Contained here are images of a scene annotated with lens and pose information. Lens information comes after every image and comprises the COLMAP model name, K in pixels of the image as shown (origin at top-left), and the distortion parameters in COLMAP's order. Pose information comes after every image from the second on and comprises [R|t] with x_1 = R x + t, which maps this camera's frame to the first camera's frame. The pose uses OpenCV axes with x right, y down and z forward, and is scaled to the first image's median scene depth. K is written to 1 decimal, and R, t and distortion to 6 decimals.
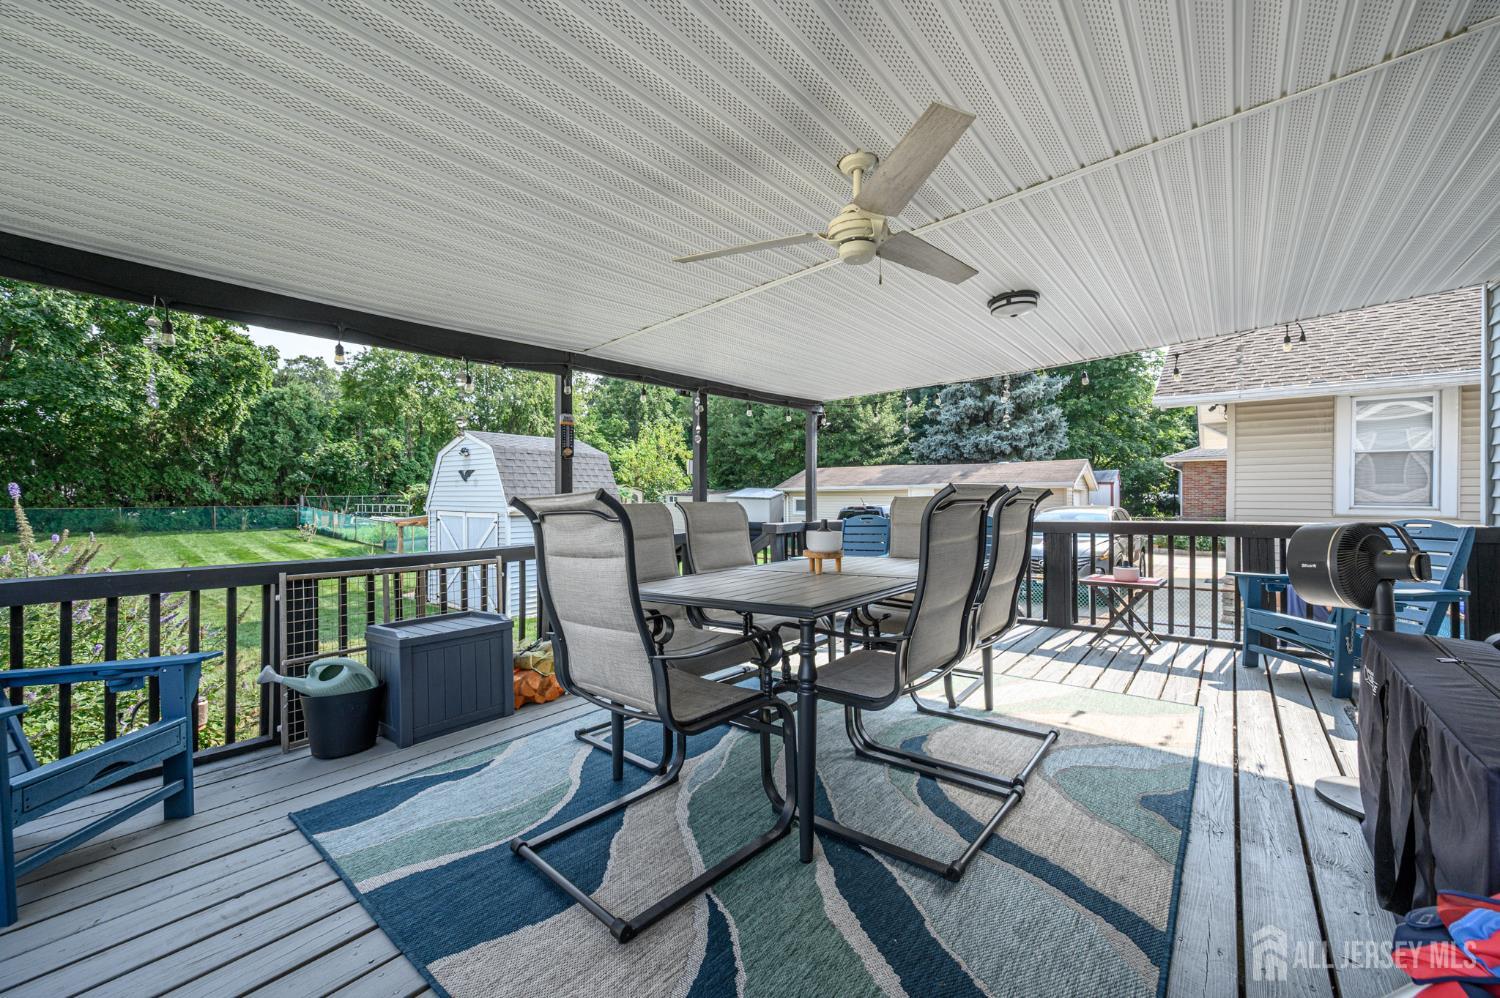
lens RADIAL K [[596.5, 0, 753.2], [0, 596.5, 493.7], [0, 0, 1]] dist [-0.001302, 0.000117]
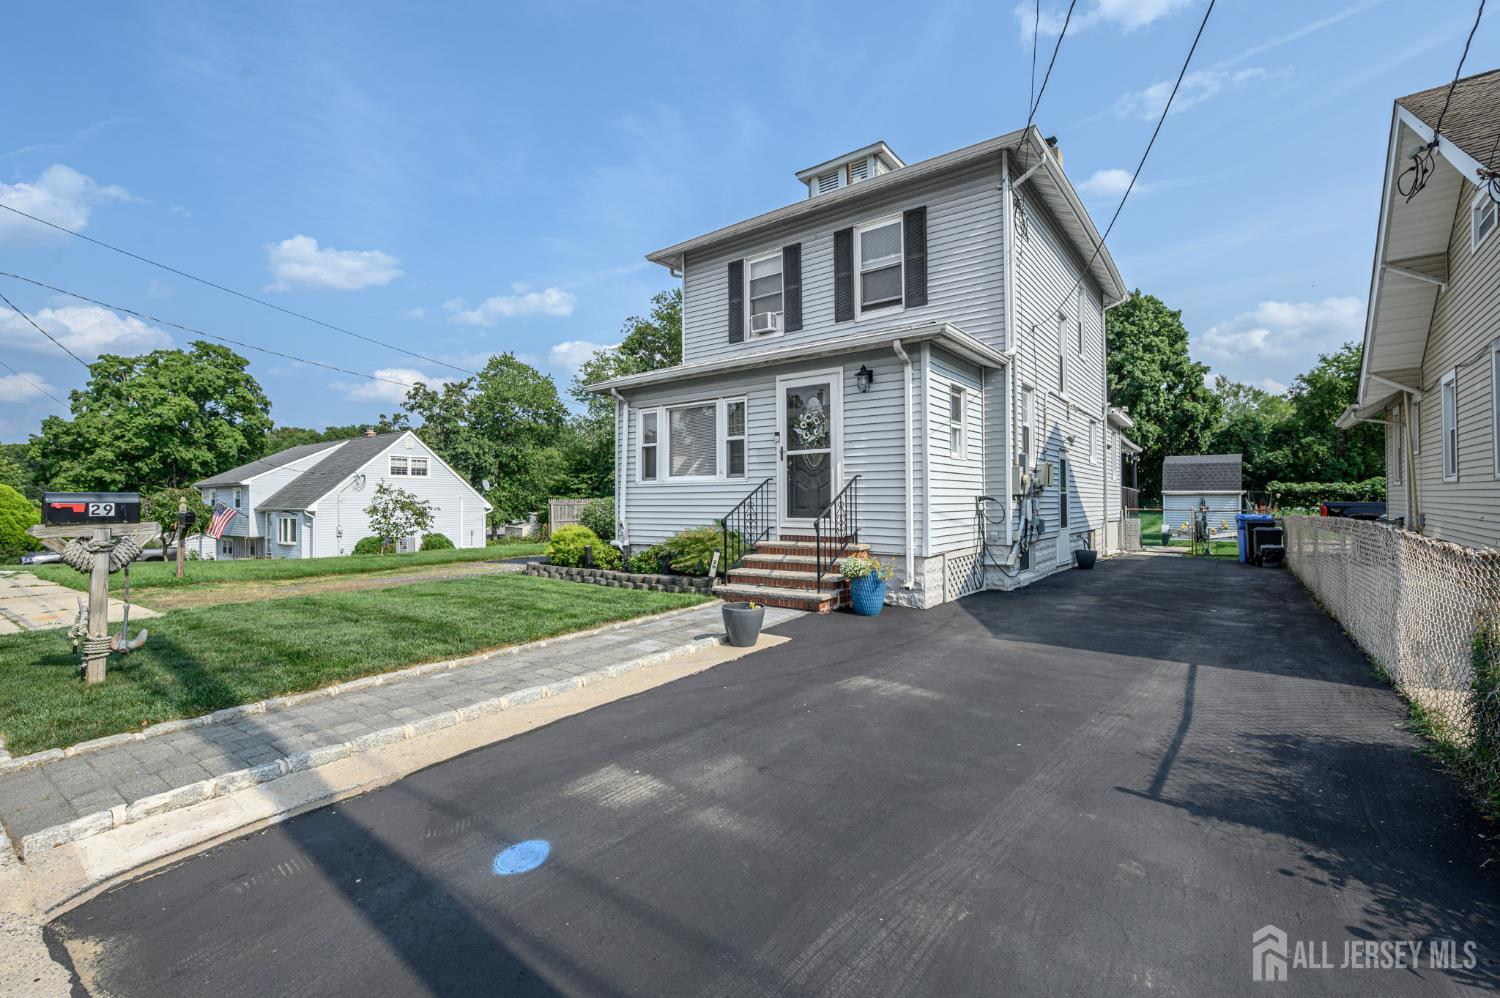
lens RADIAL K [[648.4, 0, 750.0], [0, 648.4, 499.0], [0, 0, 1]] dist [0.000975, 0.000160]
pose [[0.022337, -0.000167, -0.999750, 0.881349], [0.004469, 0.999990, -0.000068, 0.018940], [0.999741, -0.004466, 0.022338, -0.266337]]
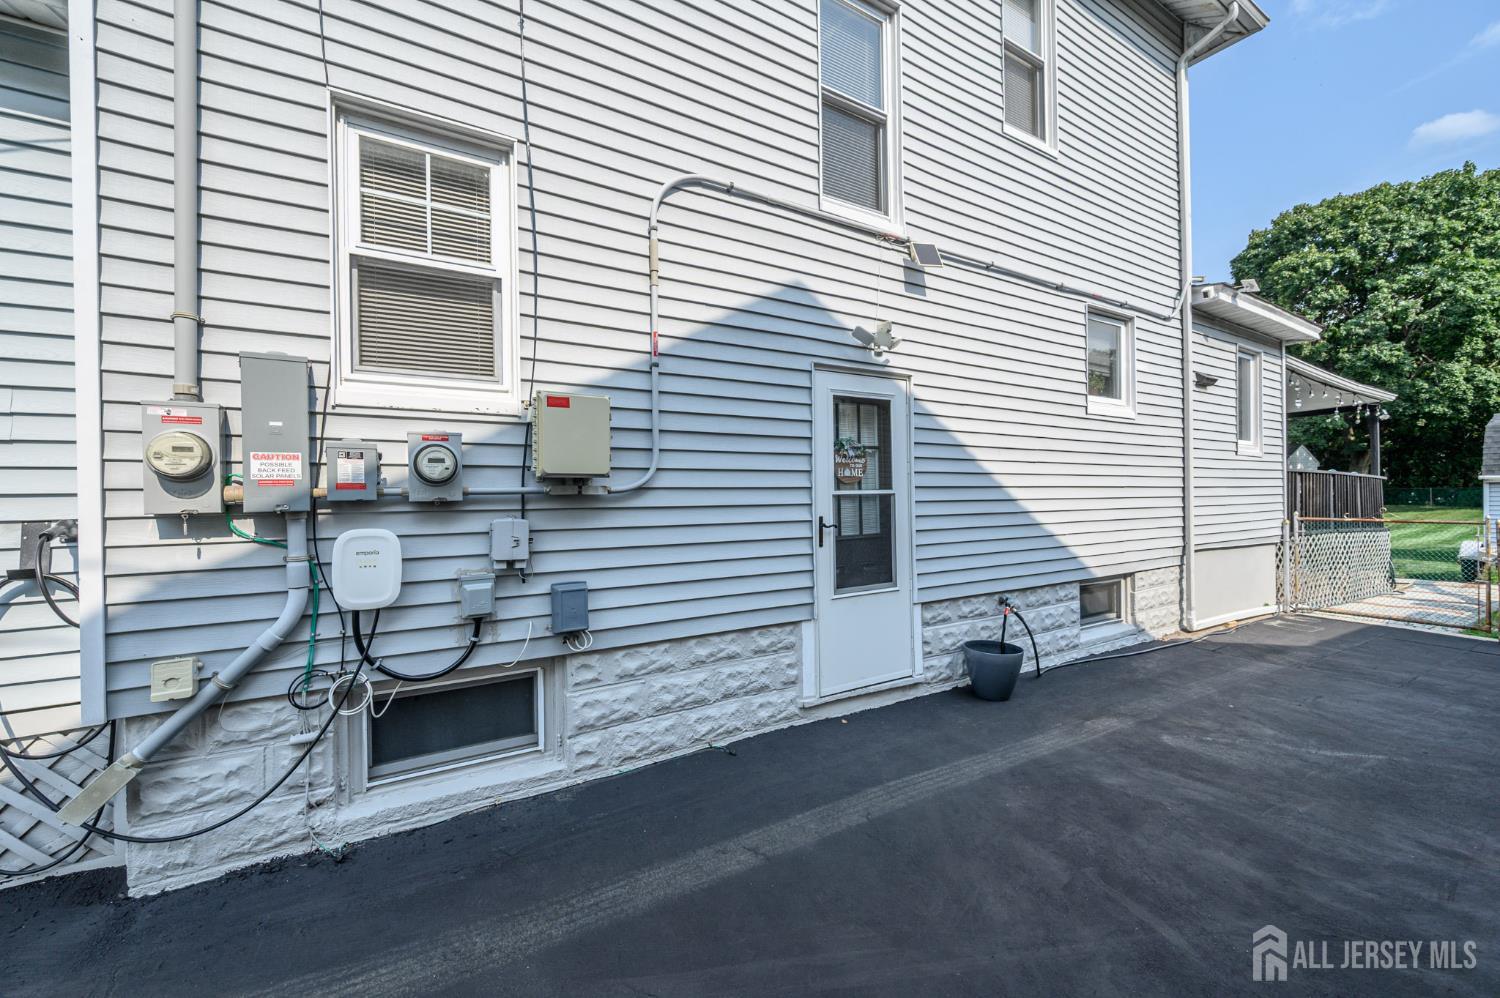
lens RADIAL K [[612.2, 0, 748.4], [0, 612.2, 495.3], [0, 0, 1]] dist [-0.001265, 0.005481]
pose [[-0.328292, 0.004499, -0.944566, 0.587909], [0.016222, 0.999868, -0.000875, 0.016534], [0.944437, -0.015610, -0.328321, -0.016812]]
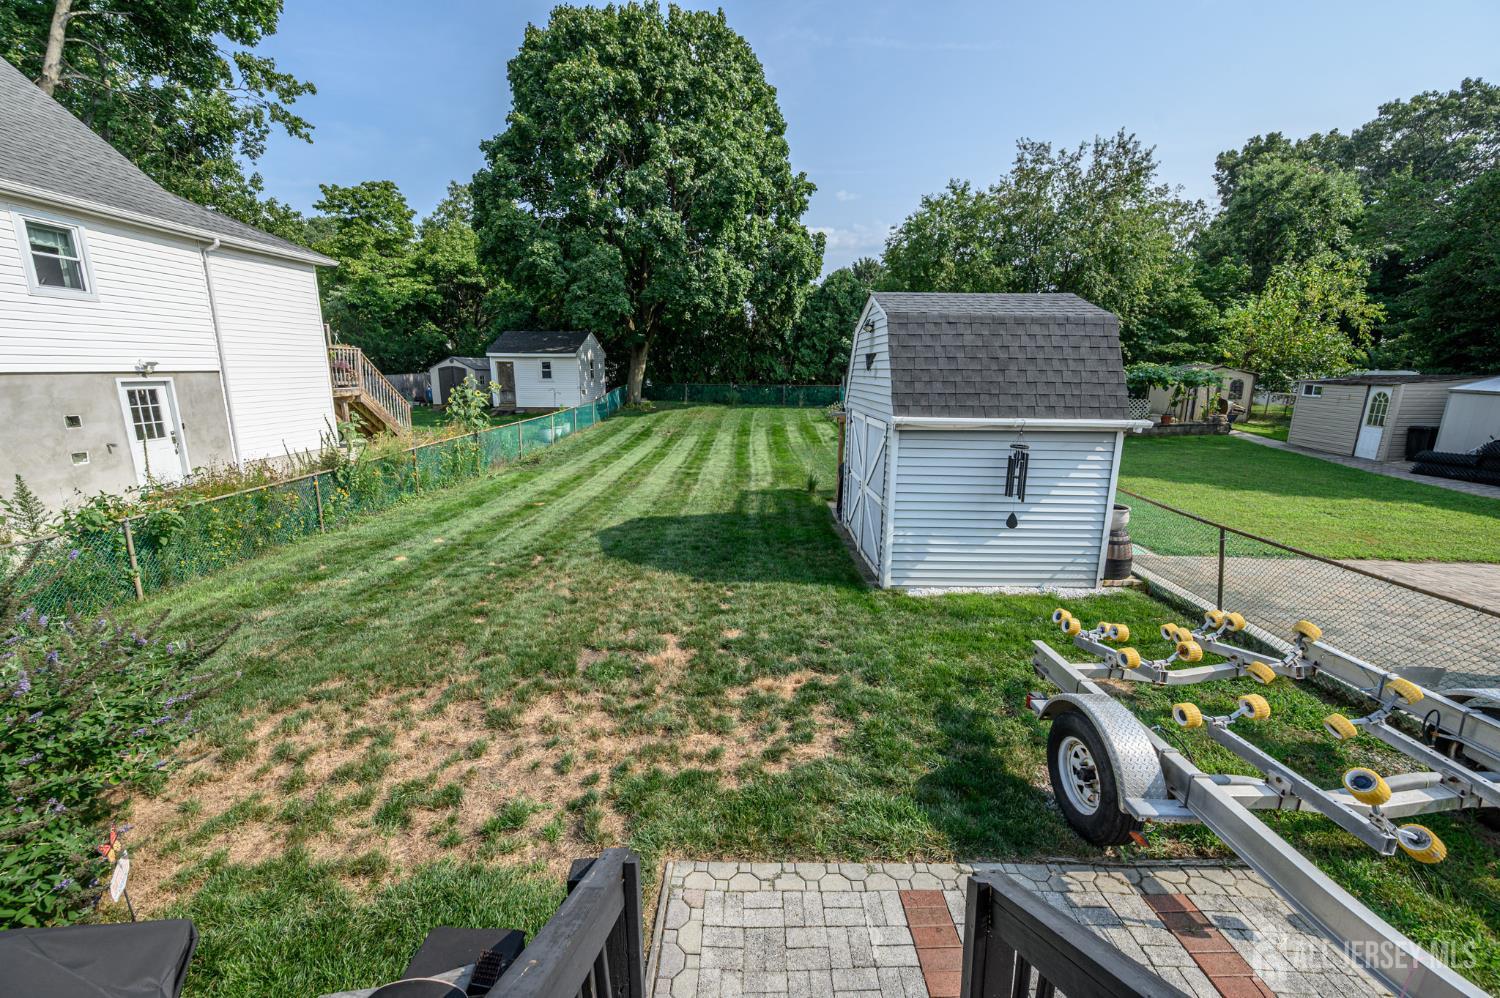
lens RADIAL K [[593.8, 0, 750.1], [0, 593.8, 487.7], [0, 0, 1]] dist [-0.000411, 0.000335]
pose [[0.614220, 0.158627, -0.773027, -0.005372], [-0.005123, 0.980369, 0.197104, -0.011118], [0.789118, -0.117105, 0.602975, 0.224448]]
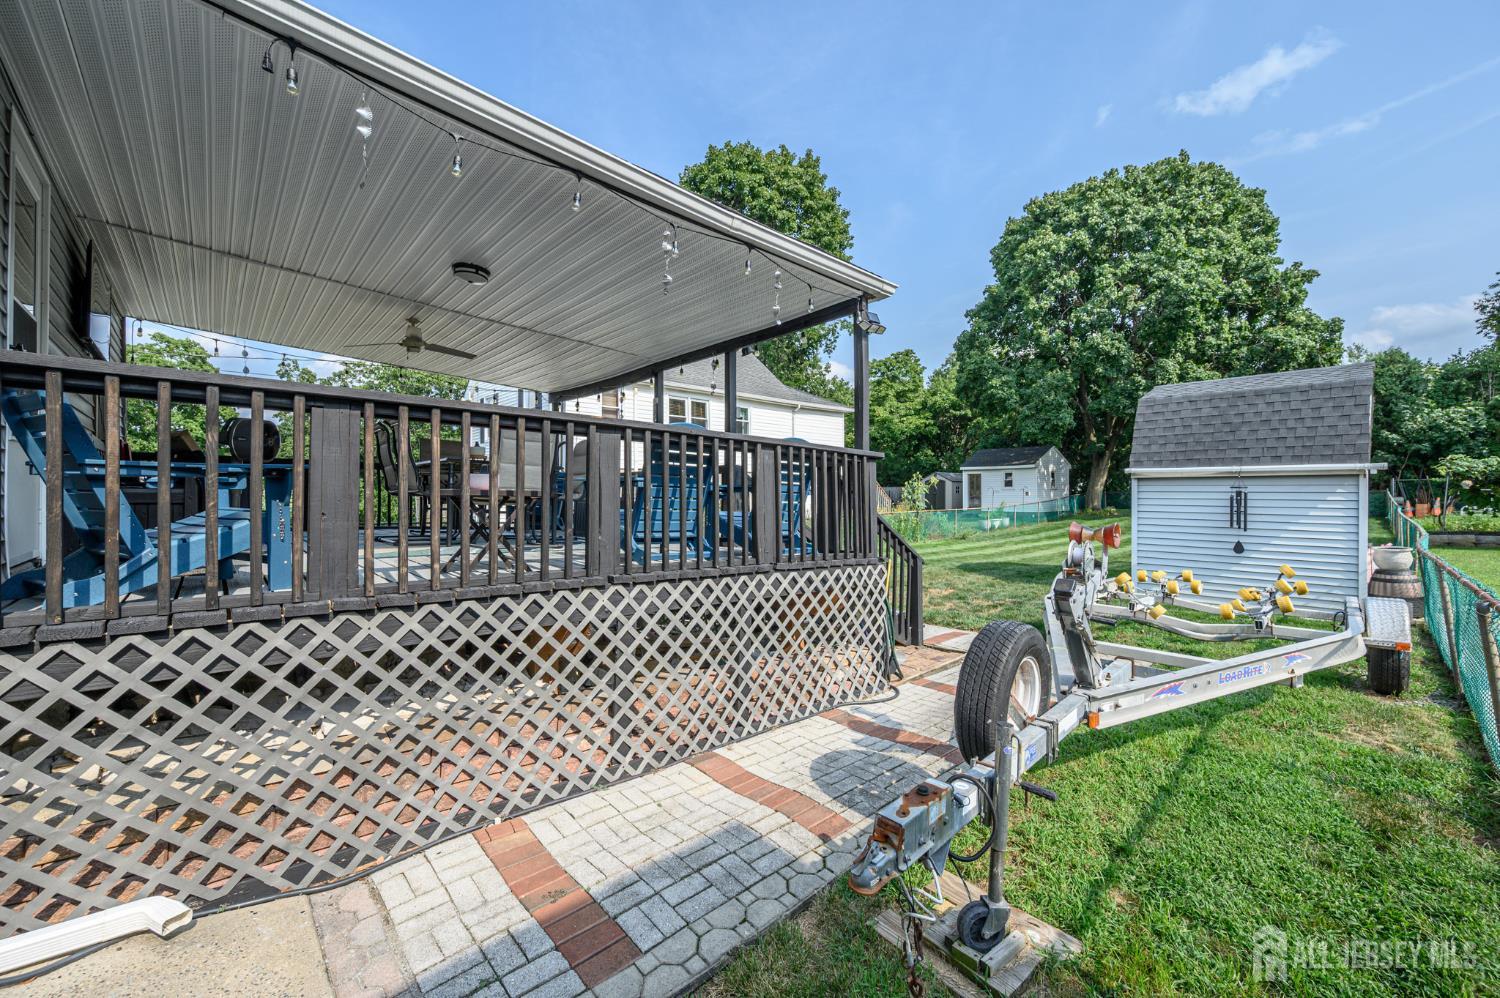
lens RADIAL K [[592.2, 0, 744.8], [0, 592.2, 496.4], [0, 0, 1]] dist [-0.003408, -0.000672]
pose [[-0.156243, 0.004044, -0.987710, 0.233707], [0.000185, 0.999992, 0.004066, 0.025058], [0.987719, 0.000453, -0.156242, 0.256076]]
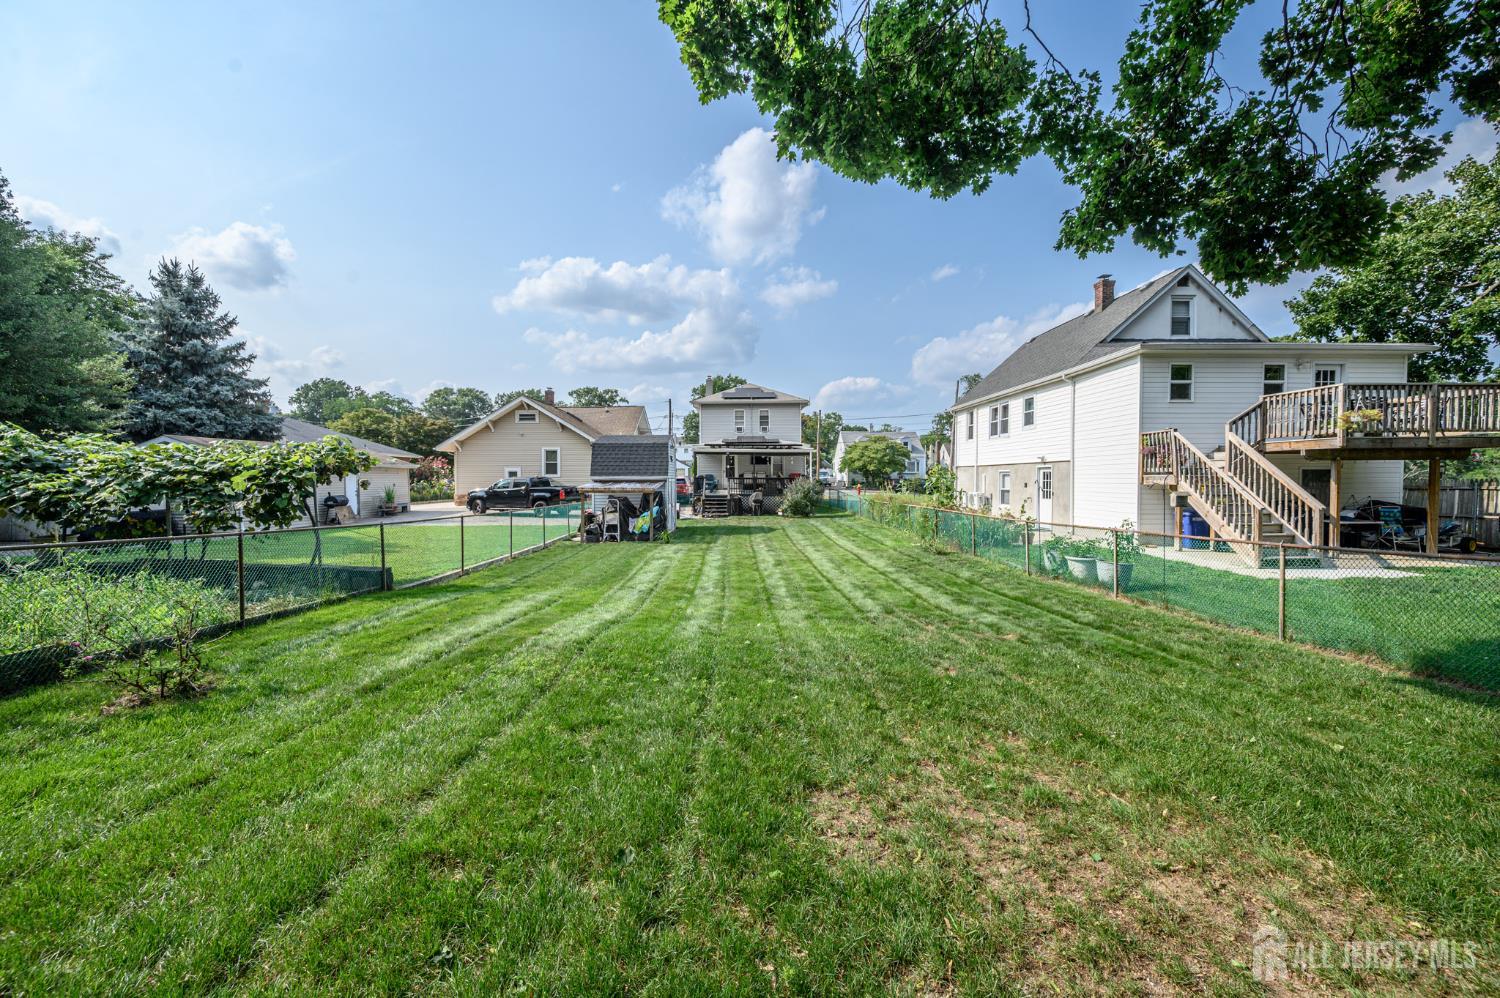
lens RADIAL K [[612.2, 0, 748.4], [0, 612.2, 495.3], [0, 0, 1]] dist [-0.001265, 0.005481]
pose [[-0.705557, -0.005487, 0.708632, -0.887484], [0.000506, 0.999966, 0.008246, 0.025333], [-0.708653, 0.006176, -0.705530, 0.952992]]
